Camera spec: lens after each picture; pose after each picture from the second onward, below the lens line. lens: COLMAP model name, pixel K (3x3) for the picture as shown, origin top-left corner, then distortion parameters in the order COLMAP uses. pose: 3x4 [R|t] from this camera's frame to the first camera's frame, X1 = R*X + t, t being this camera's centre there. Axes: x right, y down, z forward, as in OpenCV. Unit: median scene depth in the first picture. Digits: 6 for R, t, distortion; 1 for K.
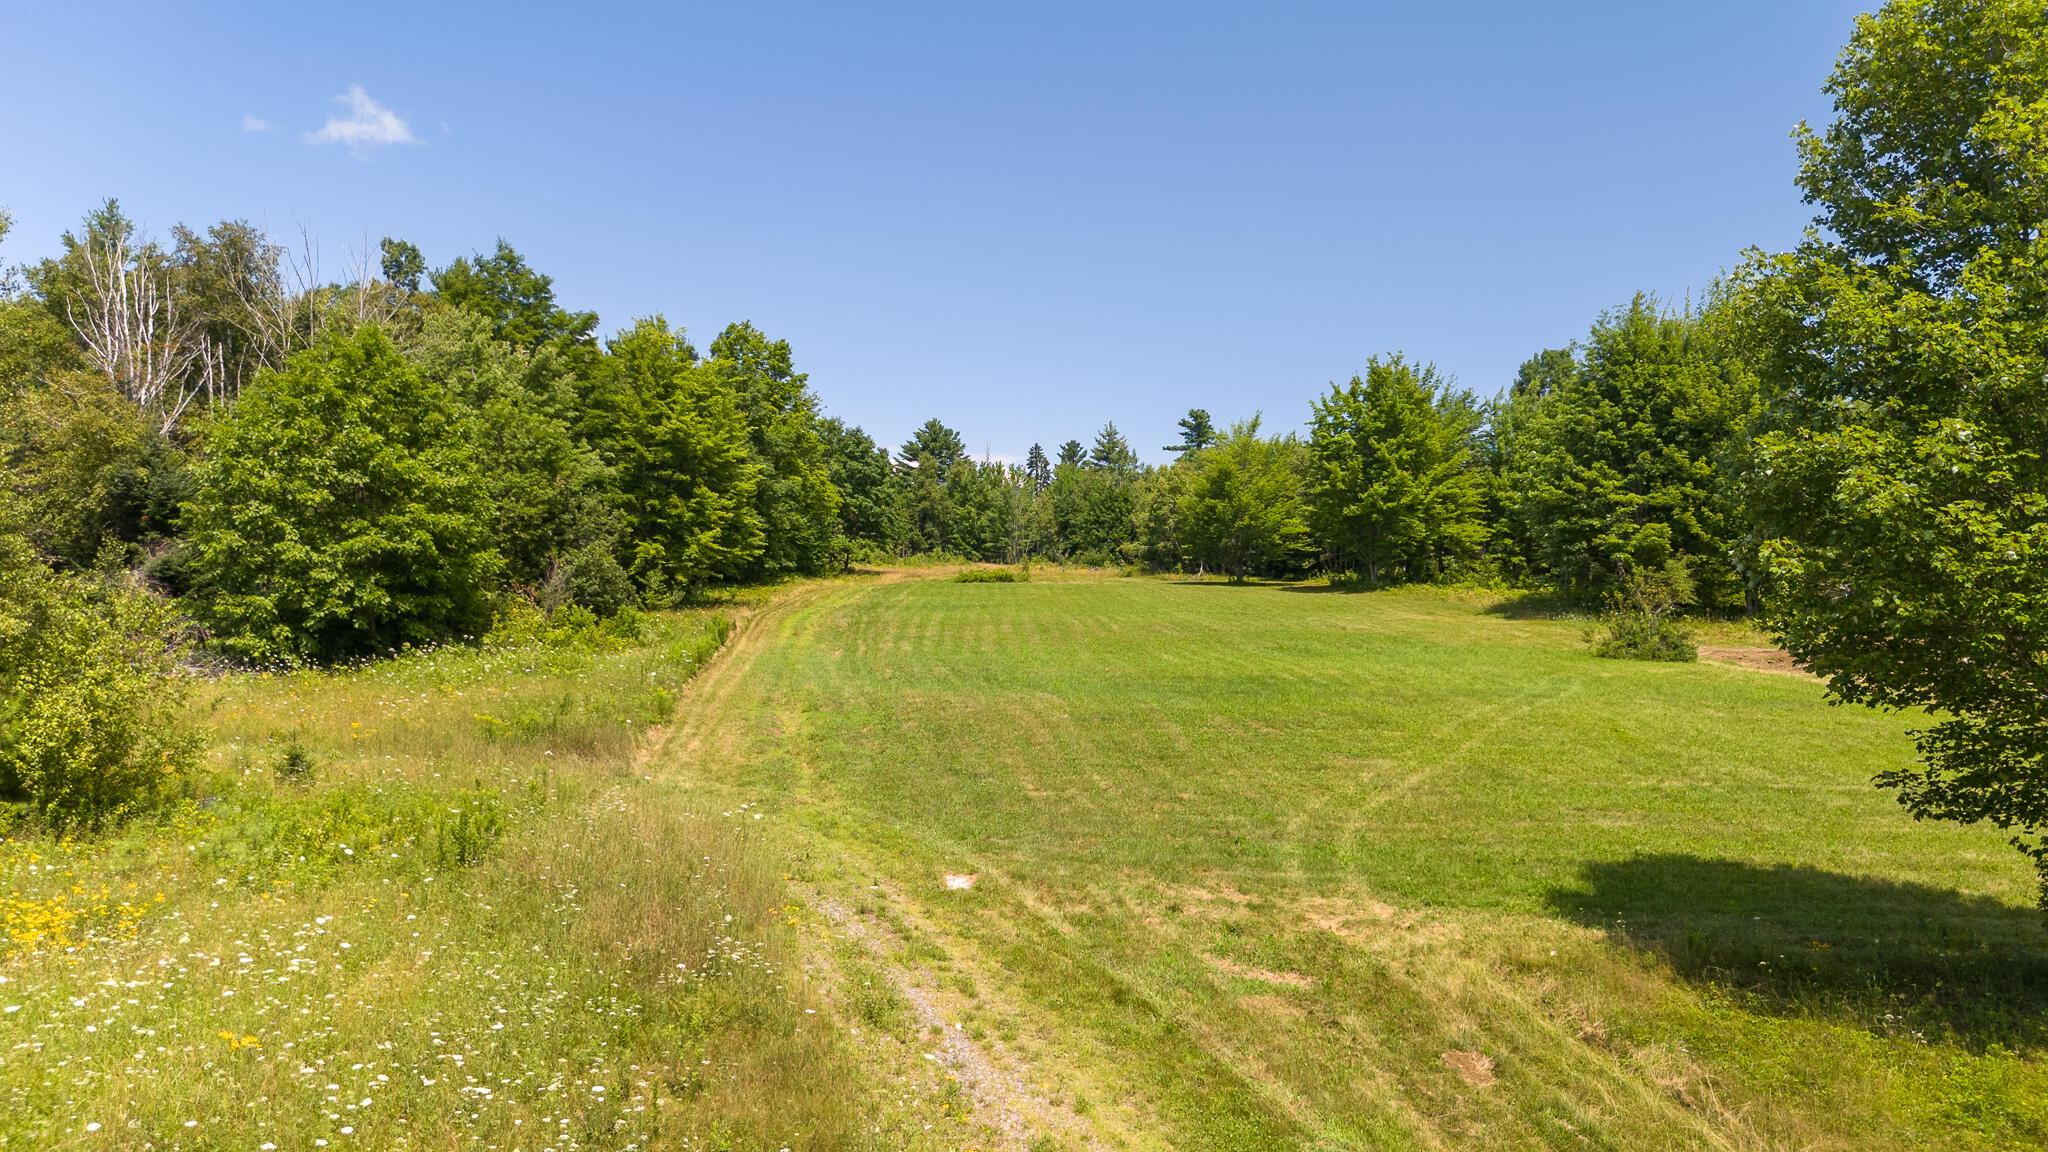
lens RADIAL K [[1497.1, 0, 1018.9], [0, 1497.1, 571.5], [0, 0, 1]] dist [0.083872, -0.095711]
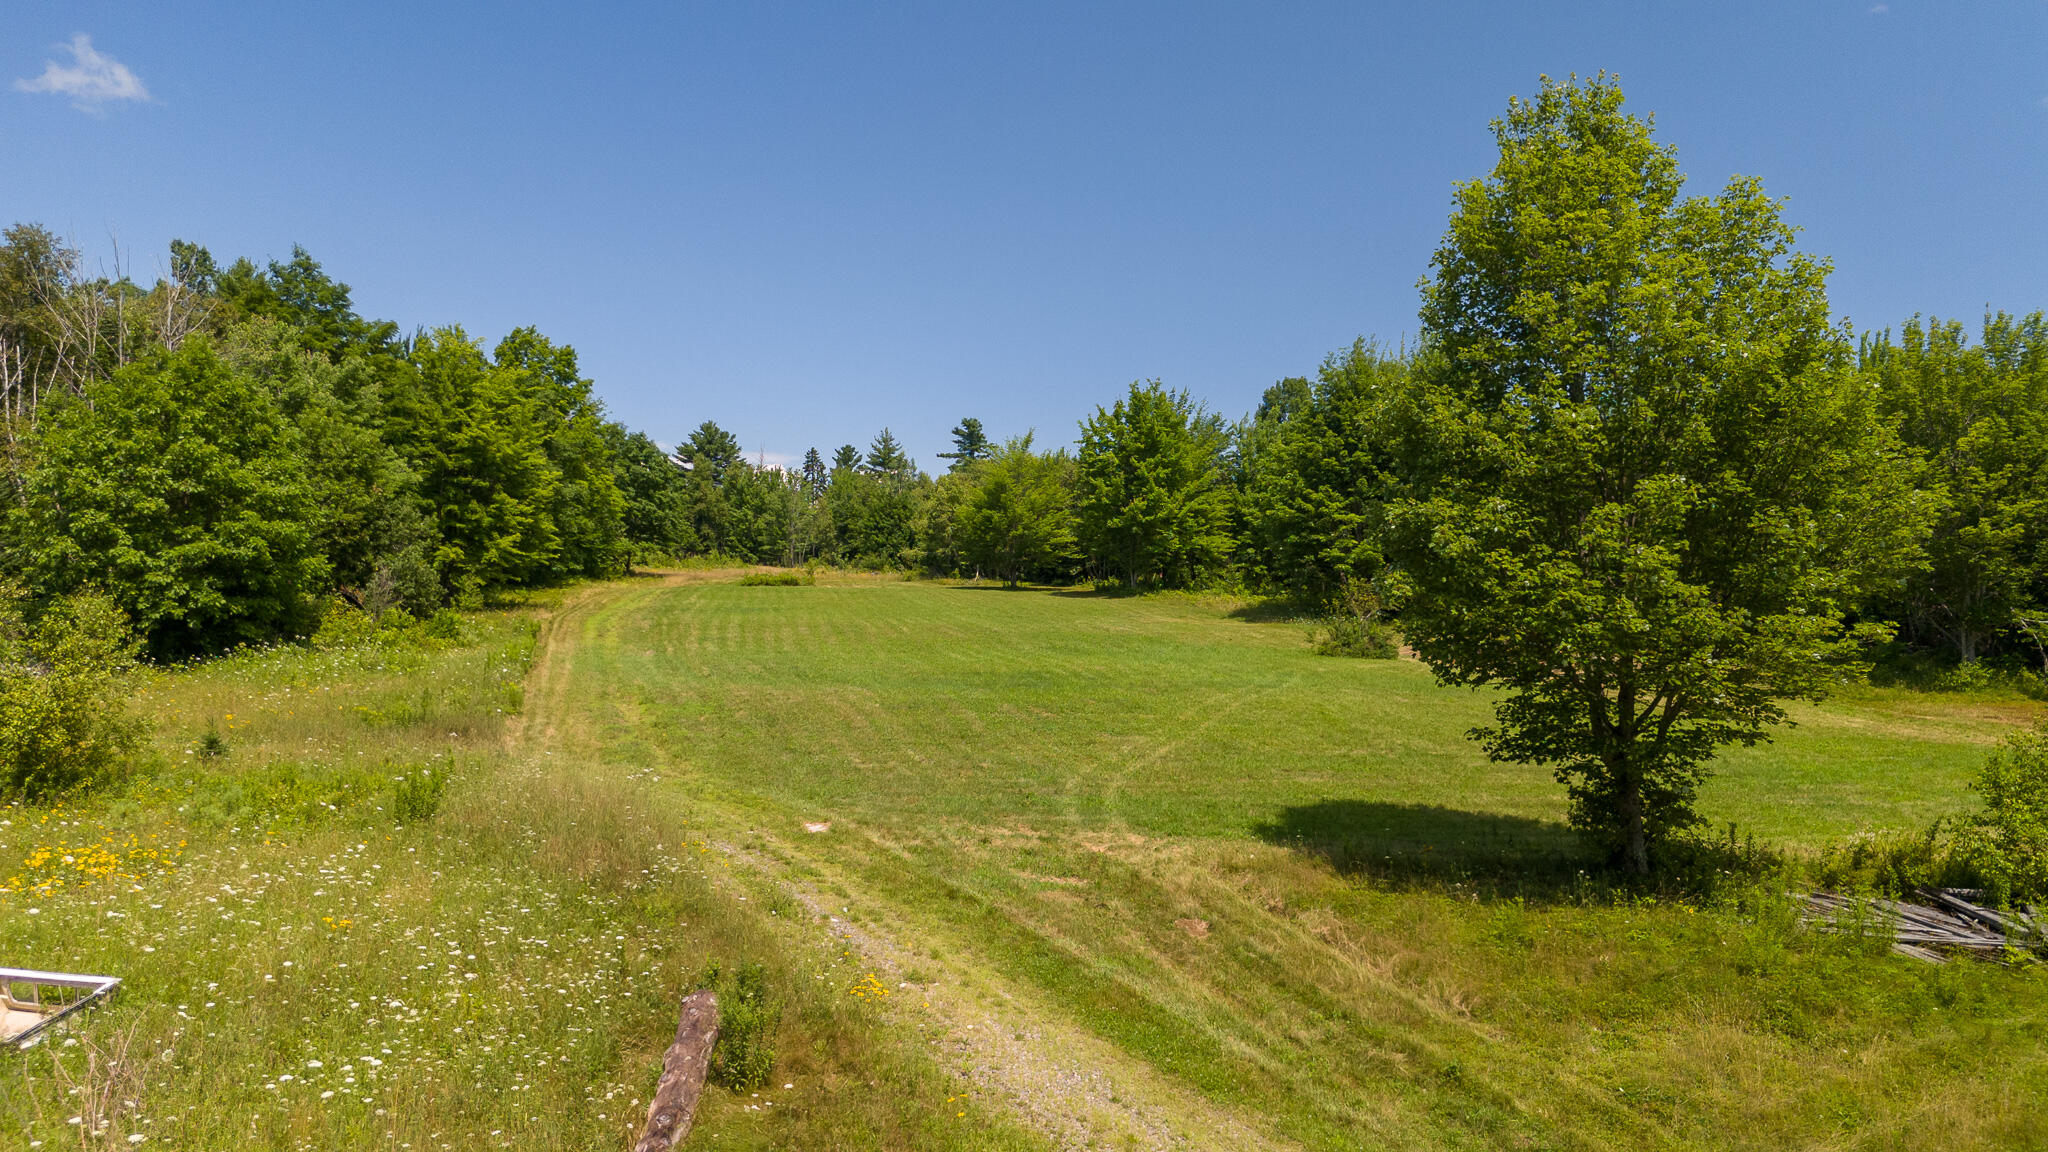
lens RADIAL K [[1494.2, 0, 1031.3], [0, 1494.2, 572.4], [0, 0, 1]] dist [0.149064, -0.244058]
pose [[0.986697, 0.007815, 0.162381, -0.016200], [-0.007717, 0.999969, -0.001232, -0.002550], [-0.162386, -0.000037, 0.986727, -0.069432]]
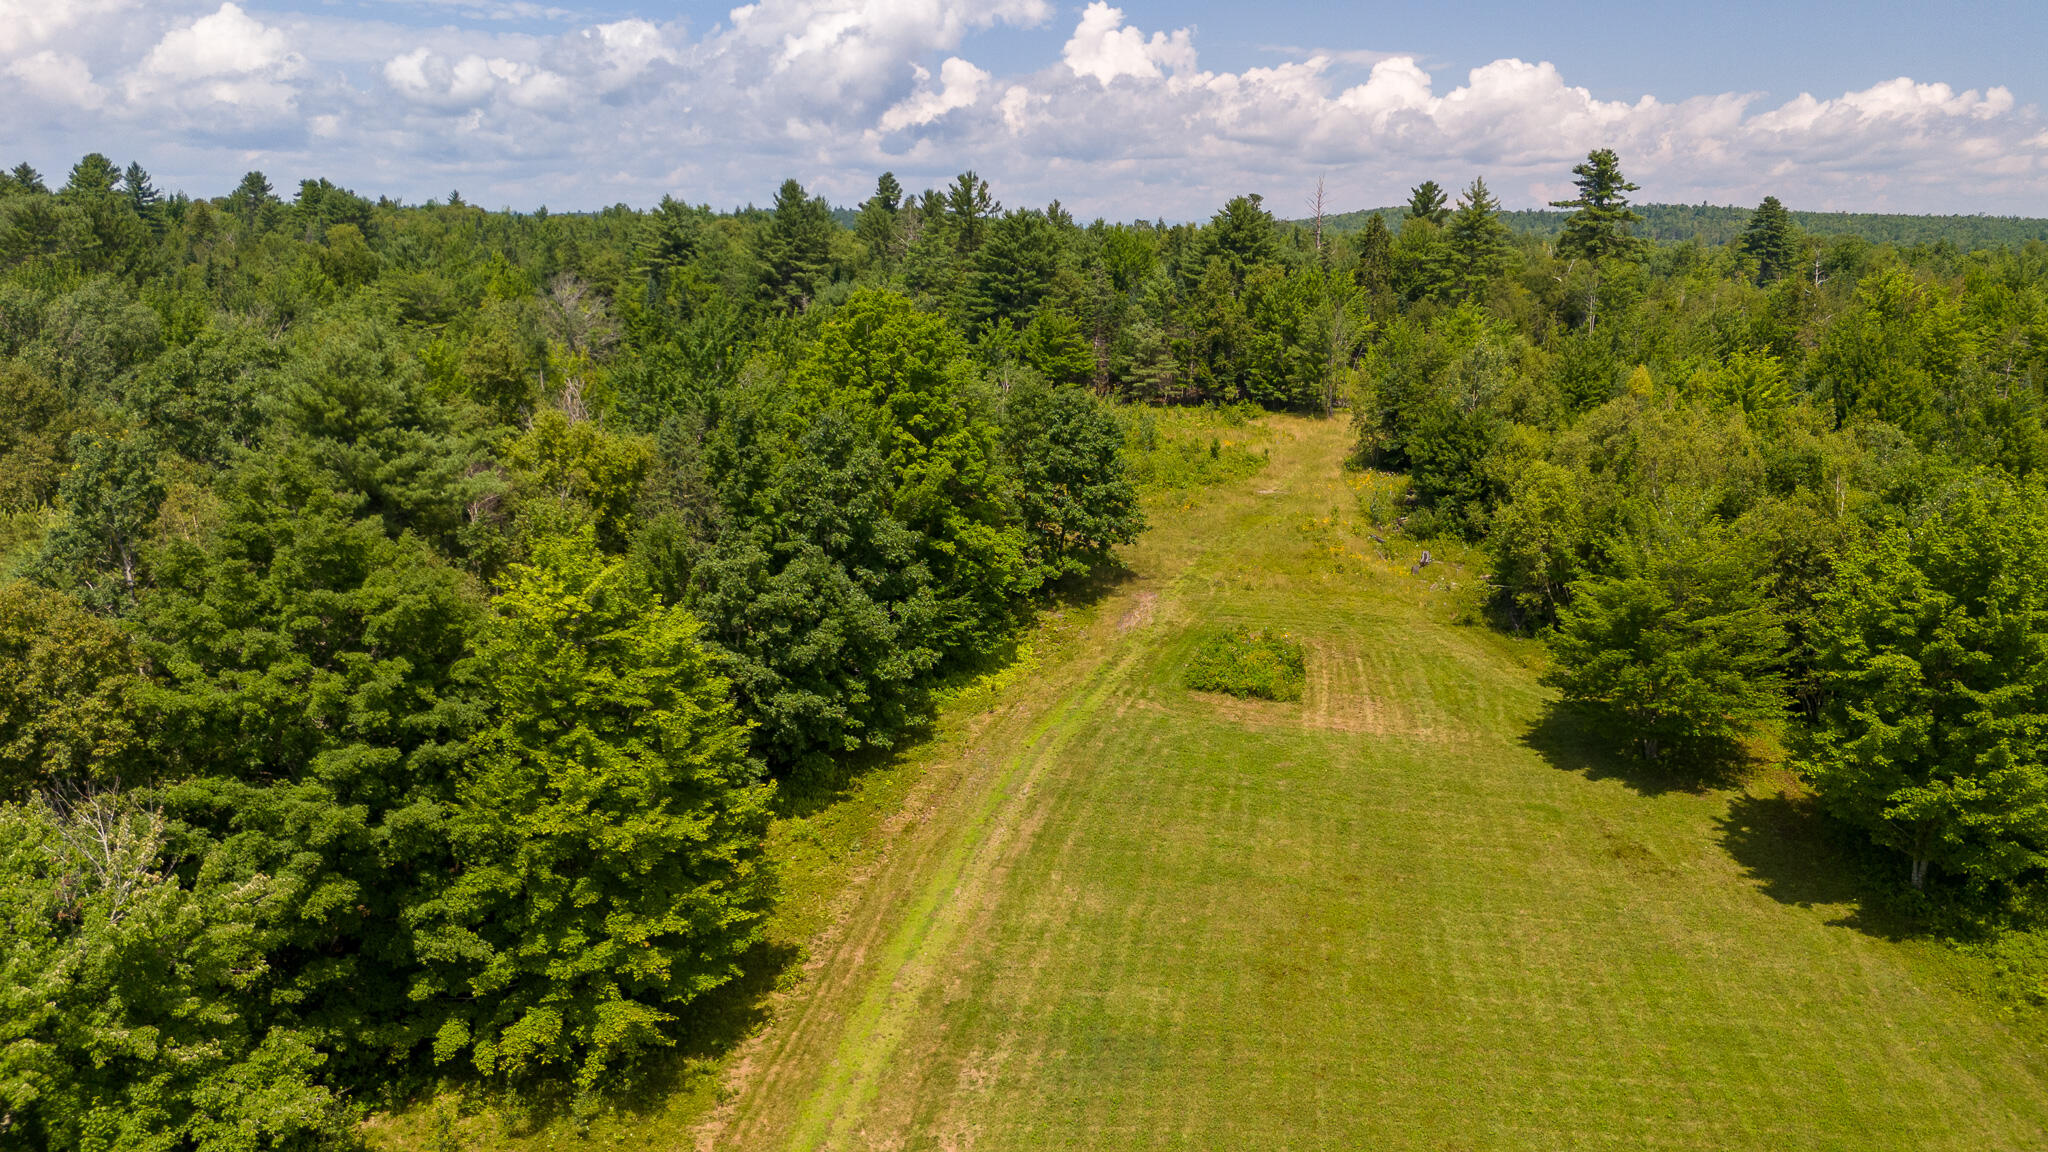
lens RADIAL K [[1497.5, 0, 1021.9], [0, 1497.5, 578.3], [0, 0, 1]] dist [0.062343, -0.056308]
pose [[0.974377, 0.047916, -0.219757, 0.035196], [0.009760, 0.967117, 0.254145, -0.253418], [0.224709, -0.249778, 0.941869, 0.445720]]
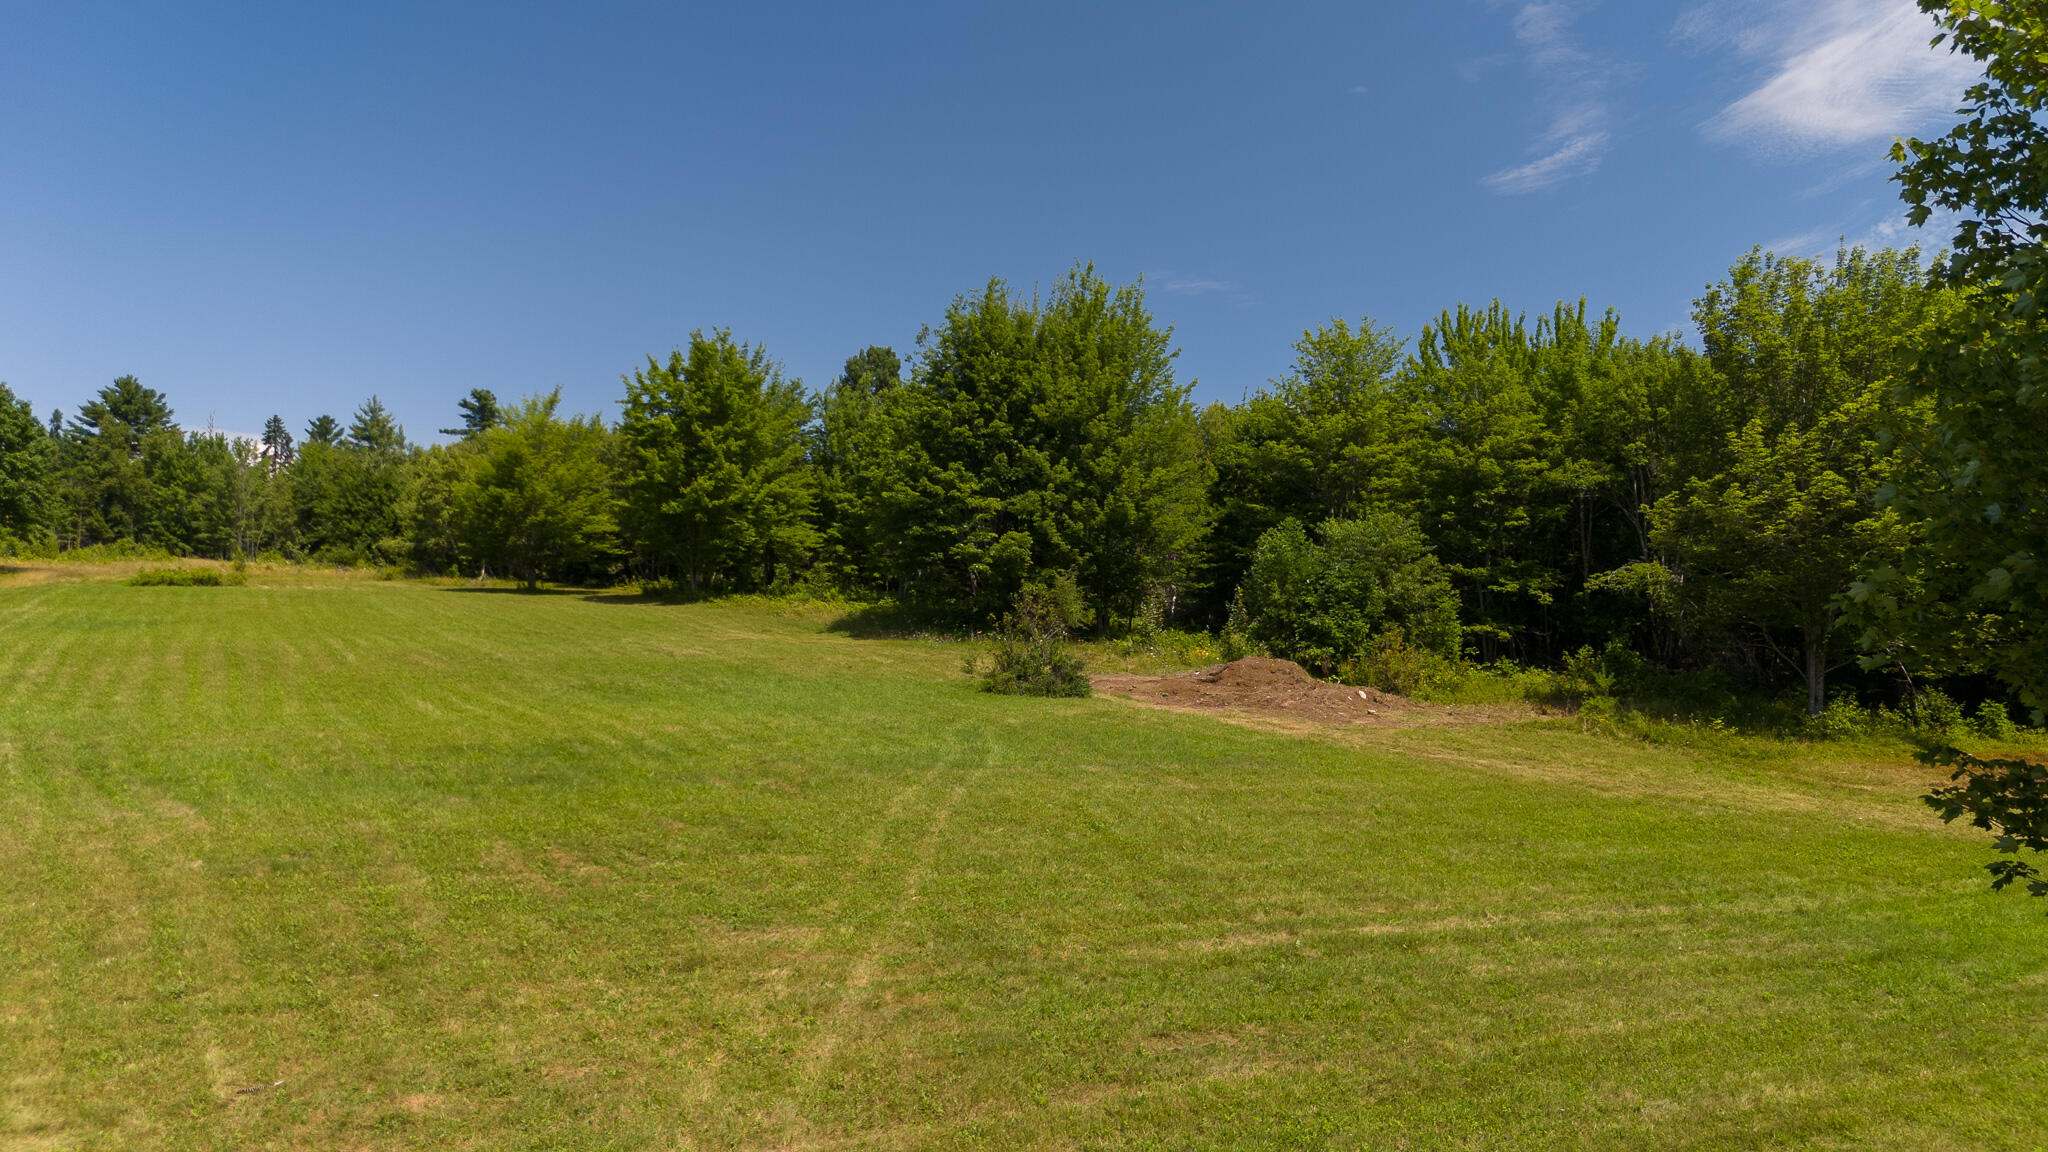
lens RADIAL K [[1497.5, 0, 1021.9], [0, 1497.5, 578.3], [0, 0, 1]] dist [0.062343, -0.056308]
pose [[0.894670, 0.013585, 0.446520, 0.020324], [-0.015258, 0.999884, 0.000150, -0.003816], [-0.446466, -0.006947, 0.894773, 0.153100]]
